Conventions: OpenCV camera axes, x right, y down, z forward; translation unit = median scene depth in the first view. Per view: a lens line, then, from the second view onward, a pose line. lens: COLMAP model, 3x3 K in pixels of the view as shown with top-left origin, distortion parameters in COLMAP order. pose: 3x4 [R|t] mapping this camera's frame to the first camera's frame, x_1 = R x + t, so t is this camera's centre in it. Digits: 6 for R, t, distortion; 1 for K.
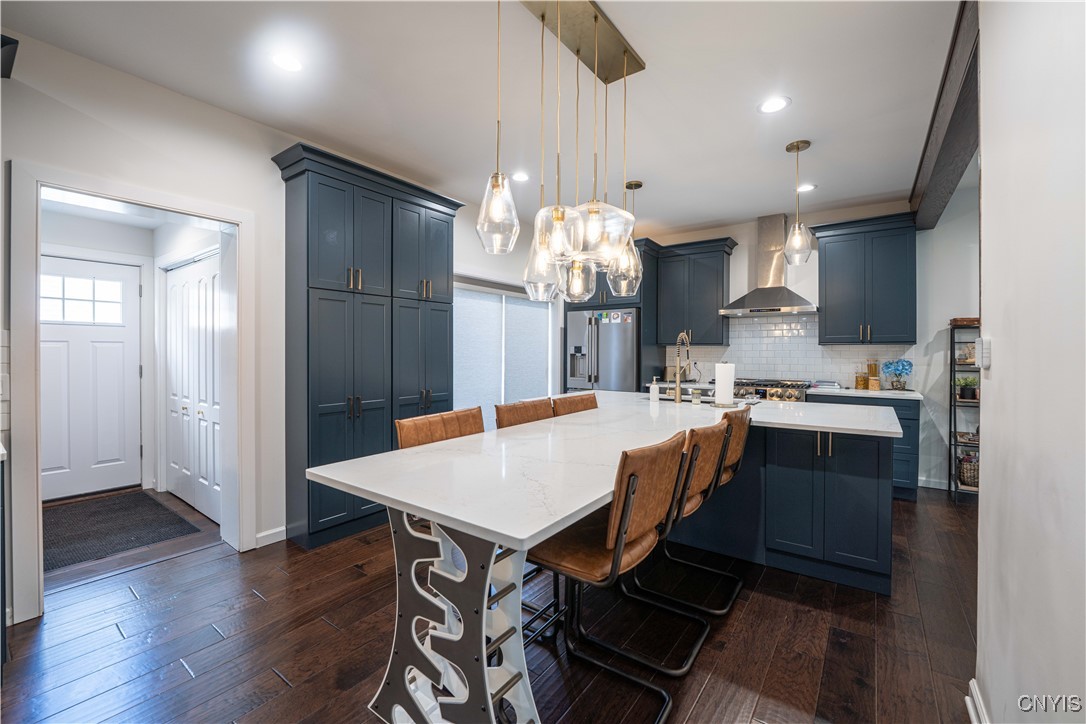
lens RADIAL K [[447.9, 0, 572.3], [0, 447.9, 349.9], [0, 0, 1]] dist [-0.000721, -0.000039]
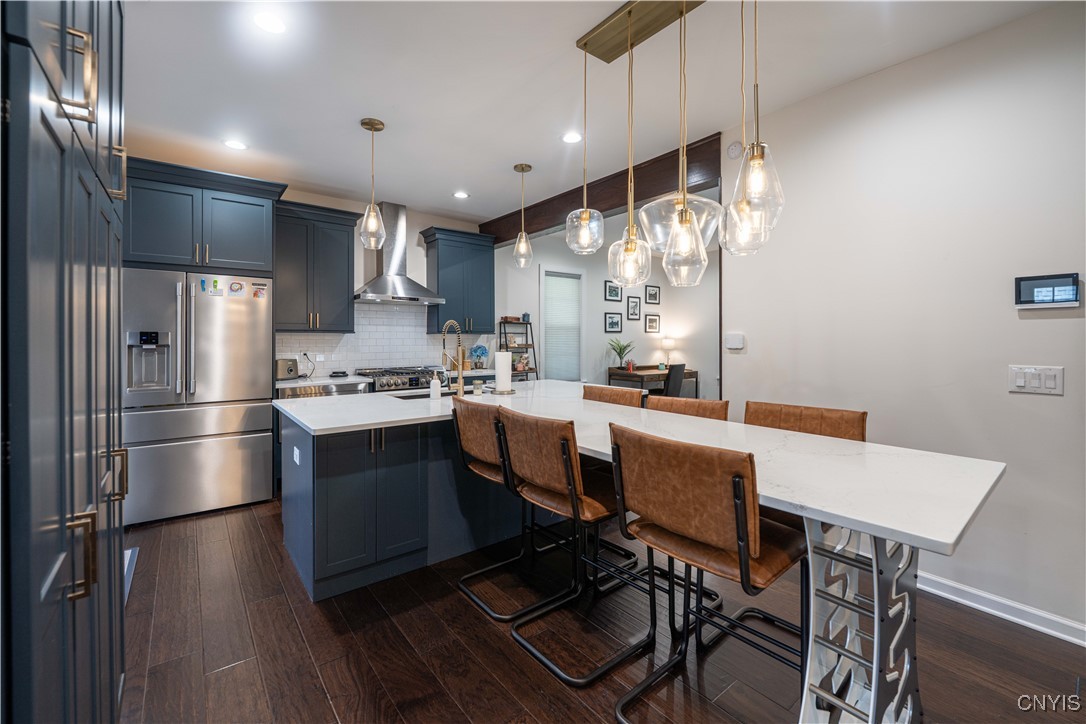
lens RADIAL K [[446.3, 0, 522.2], [0, 446.3, 340.6], [0, 0, 1]] dist [0.000146, -0.000063]
pose [[0.307028, -0.003910, 0.951692, -0.480757], [-0.000428, 0.999991, 0.004246, 0.001373], [-0.951700, -0.001711, 0.307024, 0.479216]]
